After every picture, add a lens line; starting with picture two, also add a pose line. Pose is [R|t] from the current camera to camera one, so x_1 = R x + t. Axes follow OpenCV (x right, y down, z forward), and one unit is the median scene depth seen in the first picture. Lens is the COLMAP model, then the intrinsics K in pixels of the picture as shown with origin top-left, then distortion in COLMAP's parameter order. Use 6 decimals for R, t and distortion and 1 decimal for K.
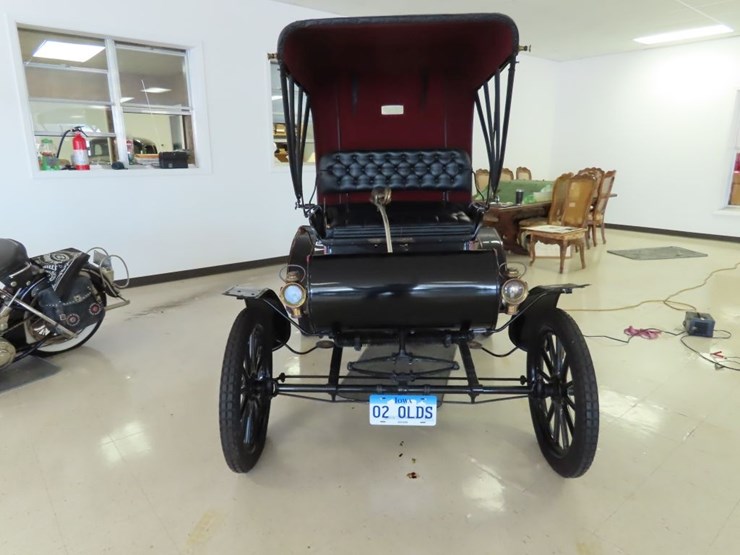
lens RADIAL K [[501.2, 0, 370.0], [0, 501.2, 277.5], [0, 0, 1]] dist [0.002918, 0.000182]
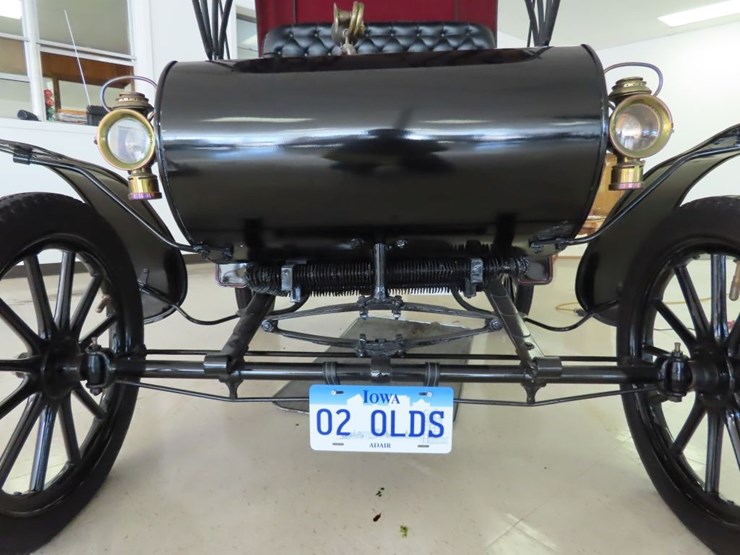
lens RADIAL K [[492.4, 0, 370.0], [0, 492.4, 277.5], [0, 0, 1]] dist [0.005051, 0.001537]
pose [[0.999951, 0.008409, 0.005150, 0.051504], [-0.007981, 0.996906, -0.078198, 0.167349], [-0.005792, 0.078153, 0.996925, 0.526367]]
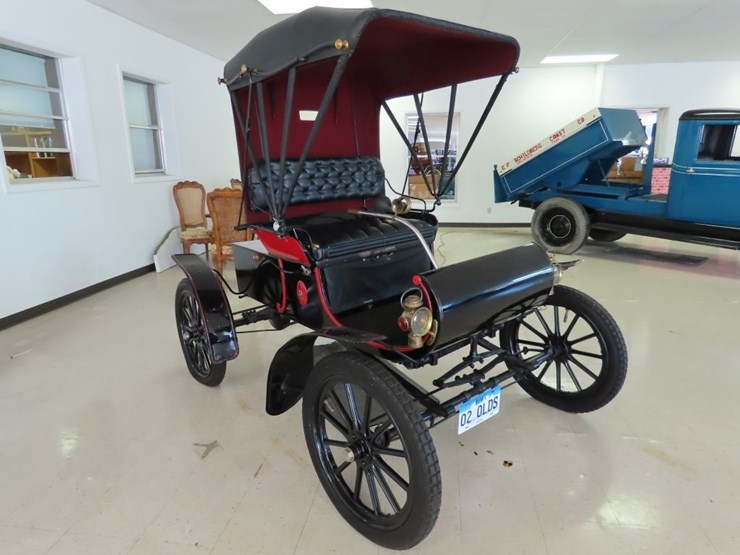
lens RADIAL K [[489.8, 0, 376.4], [0, 489.8, 276.1], [0, 0, 1]] dist [0.000683, 0.001906]
pose [[0.736934, -0.170606, 0.654081, -0.690755], [0.181608, 0.982020, 0.051530, -0.091198], [-0.651112, 0.080812, 0.754667, 0.354696]]
